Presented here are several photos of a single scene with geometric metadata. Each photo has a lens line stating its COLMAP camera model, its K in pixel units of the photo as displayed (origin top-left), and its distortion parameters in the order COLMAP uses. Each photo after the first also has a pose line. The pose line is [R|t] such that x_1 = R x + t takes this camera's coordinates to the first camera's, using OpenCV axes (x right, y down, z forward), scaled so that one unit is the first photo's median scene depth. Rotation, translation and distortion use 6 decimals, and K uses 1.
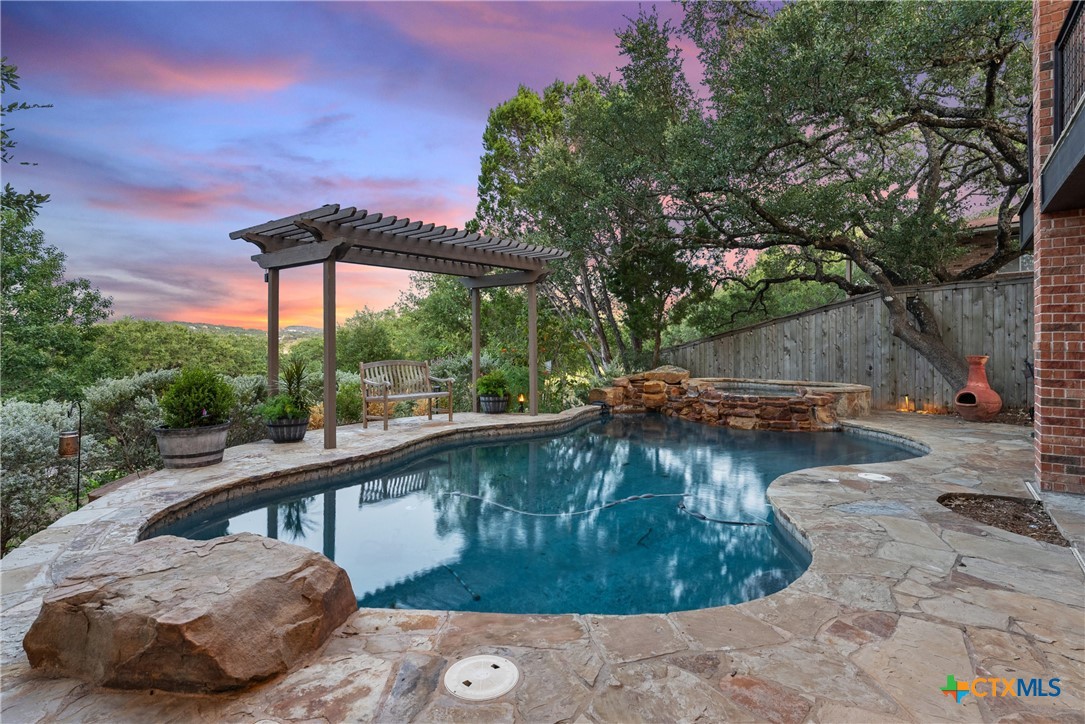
lens RADIAL K [[580.4, 0, 544.1], [0, 580.4, 342.8], [0, 0, 1]] dist [-0.003297, -0.000425]
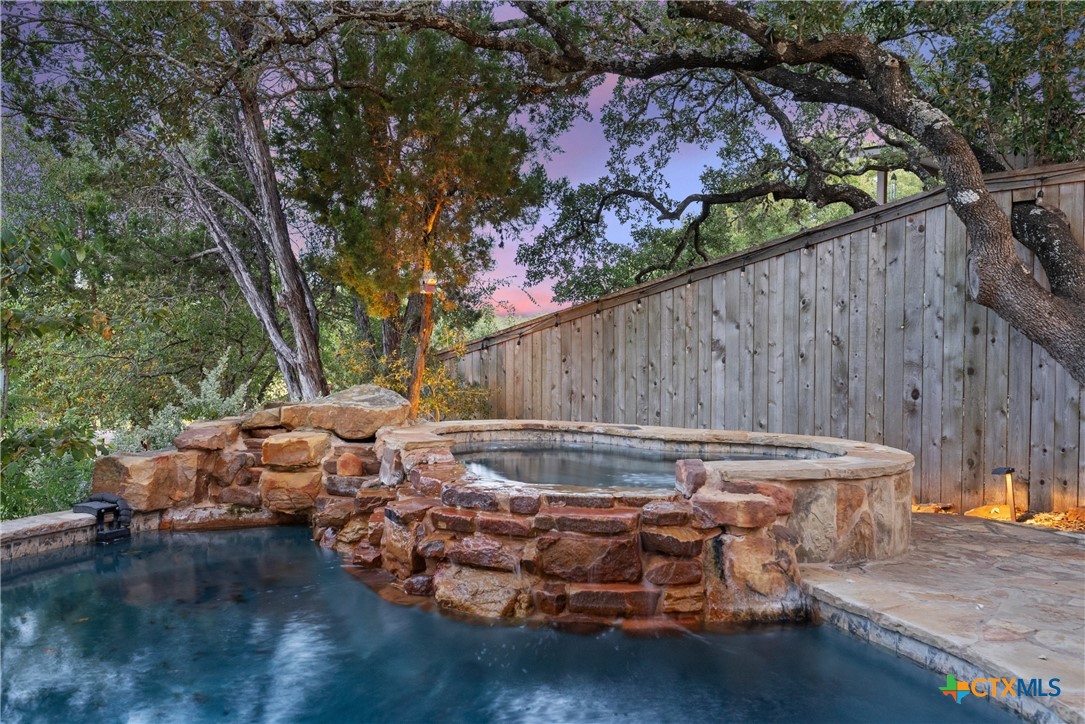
lens RADIAL K [[932.4, 0, 542.5], [0, 932.4, 362.0], [0, 0, 1]] dist [0.016513, 0.012941]
pose [[0.991784, 0.007858, 0.127679, 0.259799], [-0.010012, 0.999818, 0.016233, 0.016110], [-0.127528, -0.017378, 0.991683, 0.454544]]
